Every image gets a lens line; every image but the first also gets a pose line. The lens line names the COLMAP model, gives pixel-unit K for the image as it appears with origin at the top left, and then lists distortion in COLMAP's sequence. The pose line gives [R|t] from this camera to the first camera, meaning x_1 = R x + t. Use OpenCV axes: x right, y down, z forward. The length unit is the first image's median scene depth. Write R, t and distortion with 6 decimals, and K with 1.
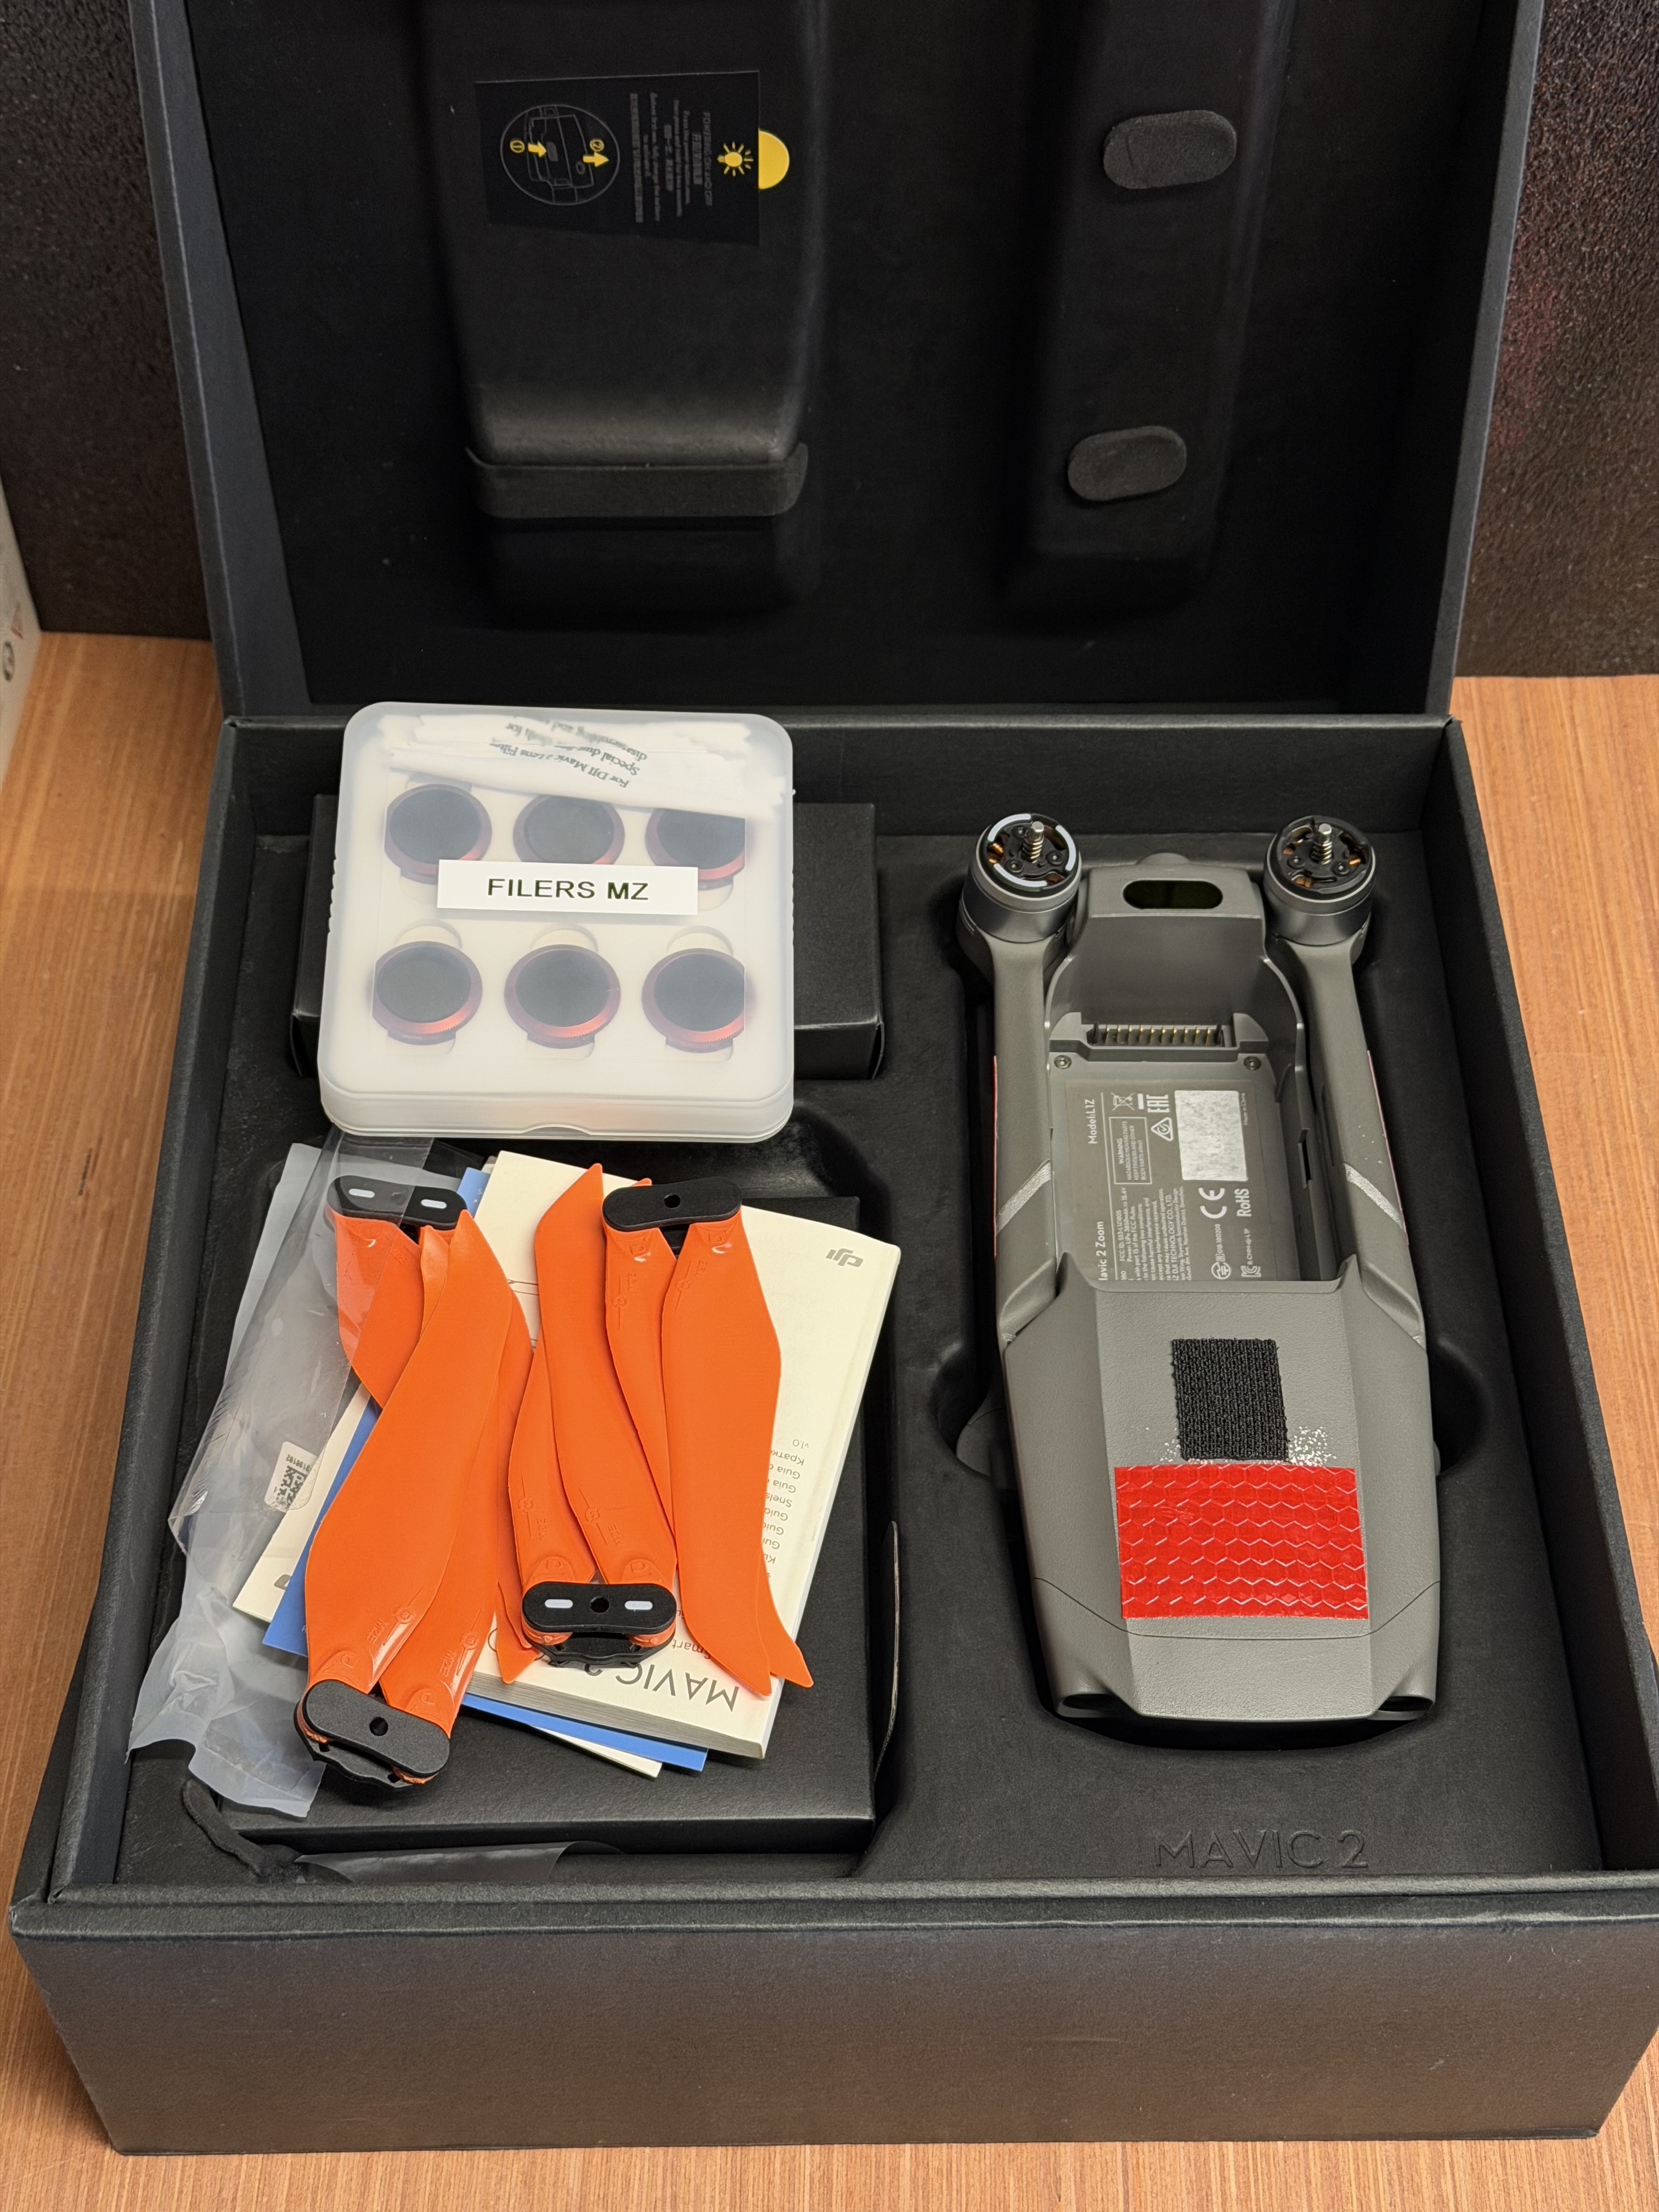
lens RADIAL K [[3254.3, 0, 829.5], [0, 3254.3, 1106.0], [0, 0, 1]] dist [0.190180, -0.474992]
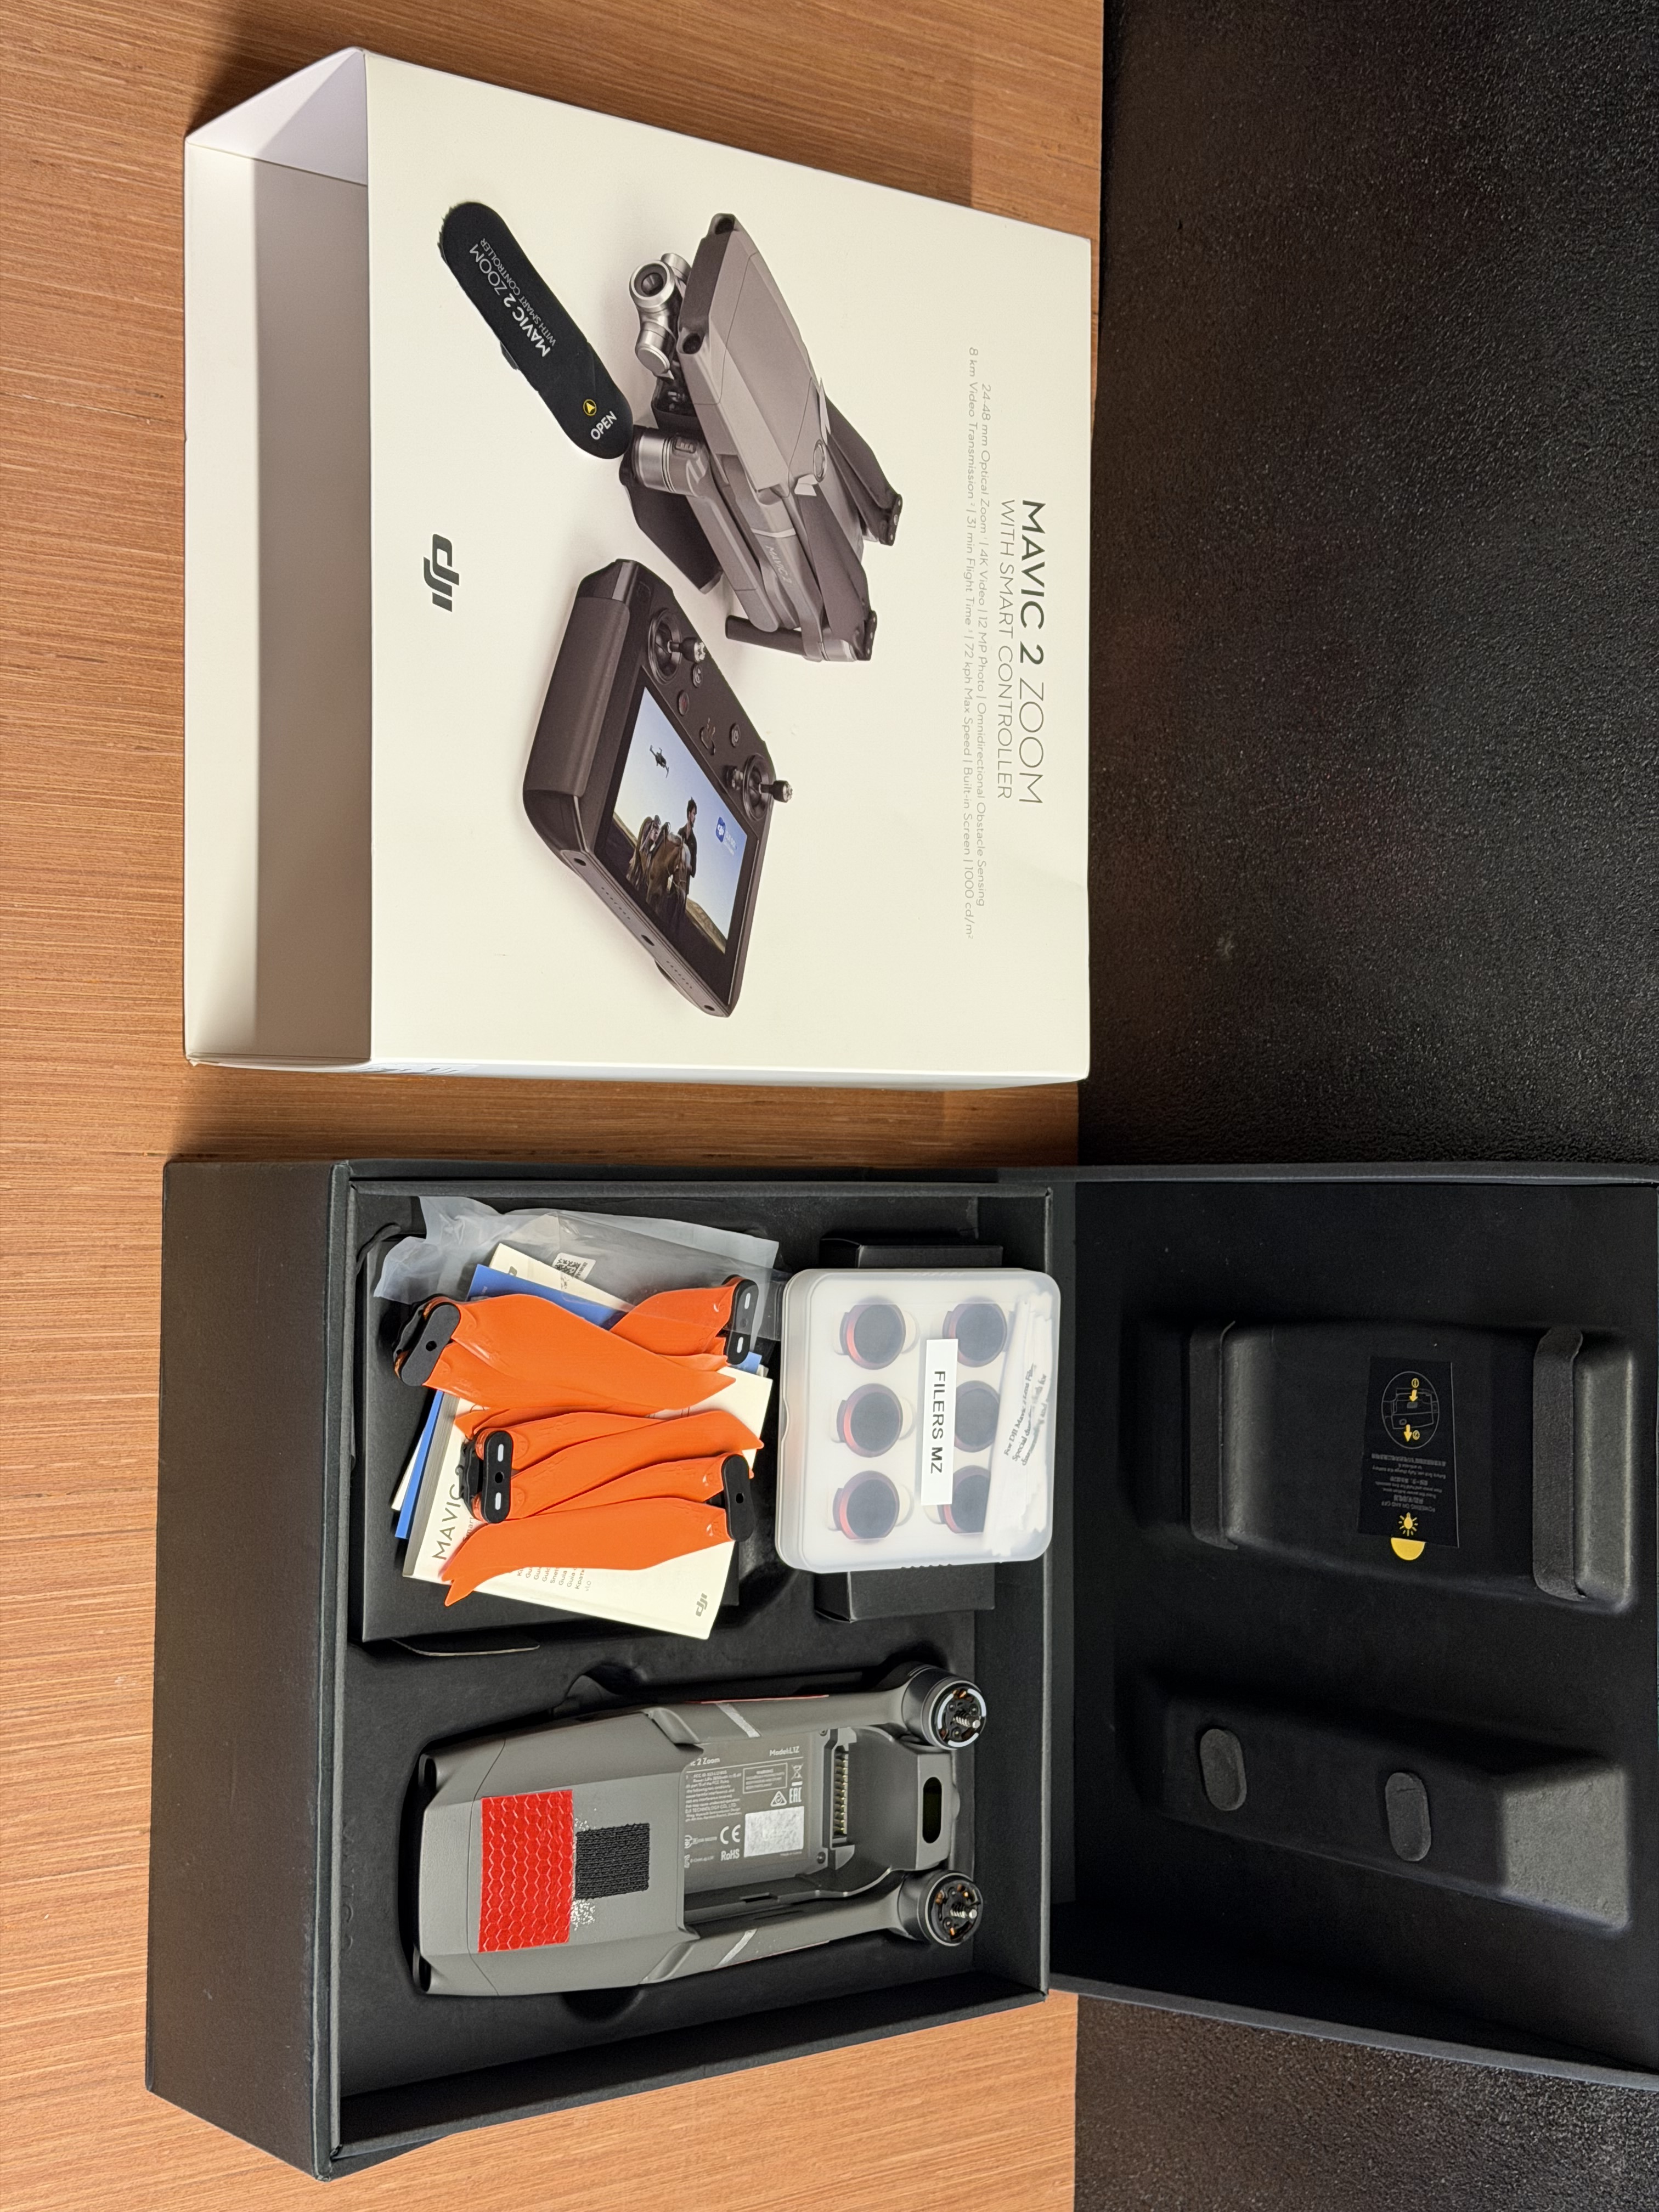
lens RADIAL K [[3019.1, 0, 829.5], [0, 3019.1, 1106.0], [0, 0, 1]] dist [0.067163, 0.097467]
pose [[-0.012290, 0.997723, -0.066320, -0.134022], [-0.999784, -0.013373, -0.015903, 0.010862], [-0.016754, 0.066110, 0.997672, -0.455294]]
